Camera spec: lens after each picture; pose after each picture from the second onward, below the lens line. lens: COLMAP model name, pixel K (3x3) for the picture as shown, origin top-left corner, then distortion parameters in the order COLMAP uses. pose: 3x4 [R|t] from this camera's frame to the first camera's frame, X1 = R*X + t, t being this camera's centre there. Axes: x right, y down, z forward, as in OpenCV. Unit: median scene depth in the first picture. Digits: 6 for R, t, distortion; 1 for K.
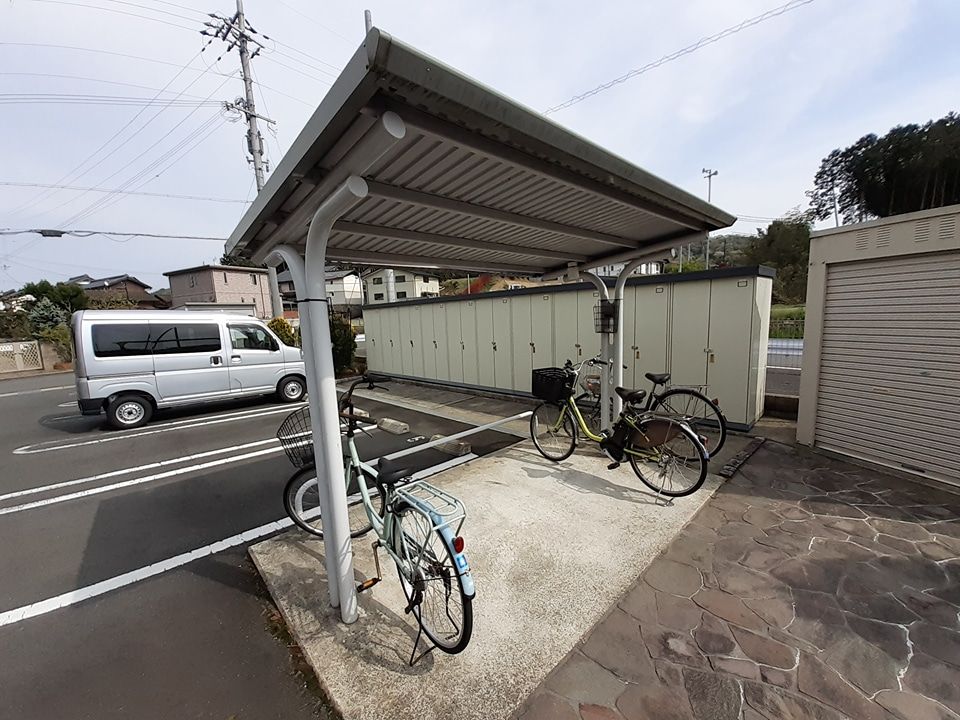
lens RADIAL K [[380.9, 0, 487.2], [0, 380.9, 361.9], [0, 0, 1]] dist [0.001208, -0.003678]
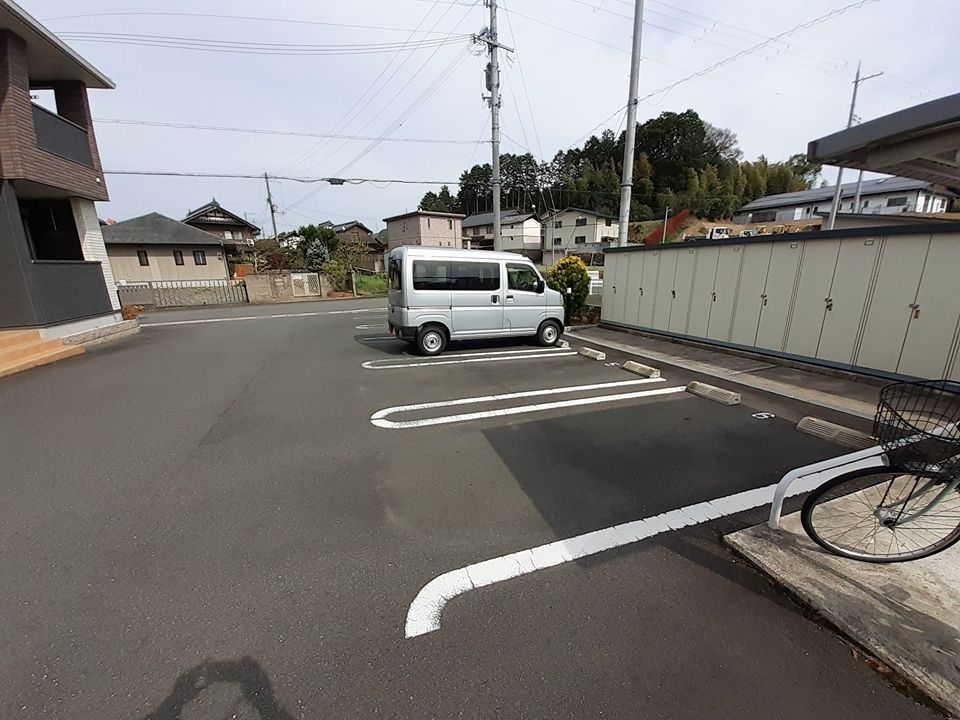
lens RADIAL K [[380.9, 0, 488.0], [0, 380.9, 362.2], [0, 0, 1]] dist [0.001208, -0.003678]
pose [[0.917038, 0.128653, -0.377477, -0.257147], [-0.076717, 0.985766, 0.149597, 0.009080], [0.391350, -0.108228, 0.913855, 0.026237]]
